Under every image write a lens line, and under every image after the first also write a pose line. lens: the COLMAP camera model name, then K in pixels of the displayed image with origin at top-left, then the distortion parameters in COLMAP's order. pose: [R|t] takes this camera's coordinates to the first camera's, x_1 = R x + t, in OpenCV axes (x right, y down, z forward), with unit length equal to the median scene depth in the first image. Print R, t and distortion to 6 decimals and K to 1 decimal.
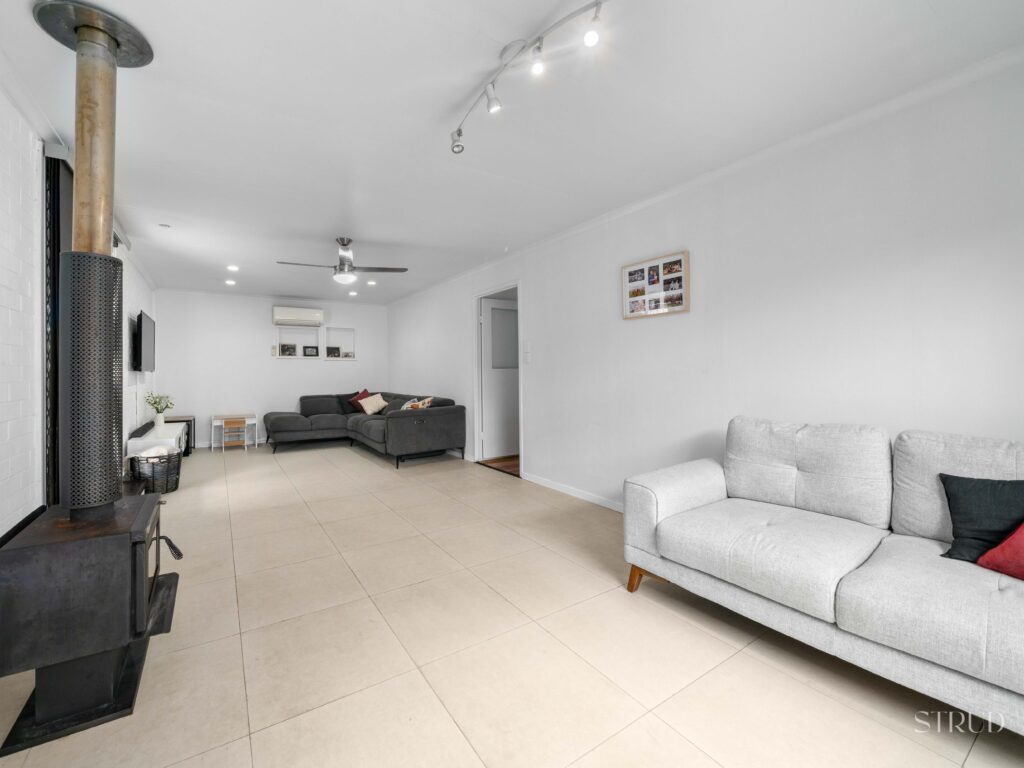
lens RADIAL K [[409.8, 0, 512.0], [0, 409.8, 384.0], [0, 0, 1]] dist [-0.000238, 0.000012]
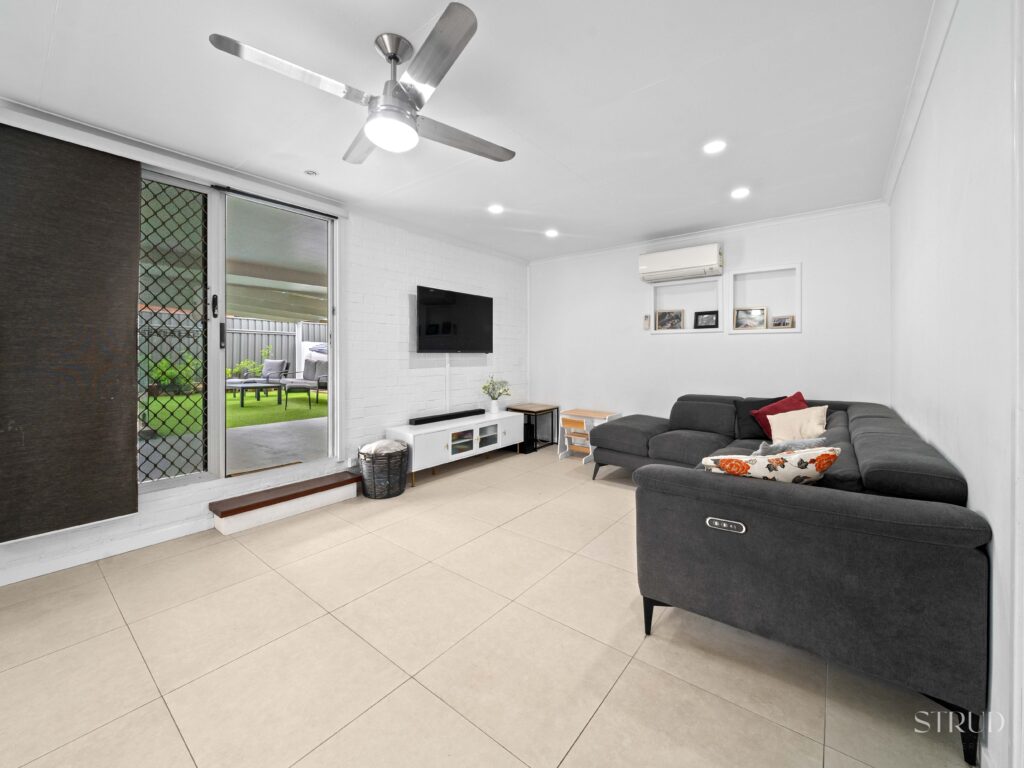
lens RADIAL K [[409.8, 0, 512.0], [0, 409.8, 384.0], [0, 0, 1]] dist [-0.000238, 0.000012]
pose [[0.262275, 0.076200, -0.961980, 0.016322], [-0.032916, 0.997004, 0.070000, -0.024924], [0.964432, 0.013305, 0.263997, 0.728451]]
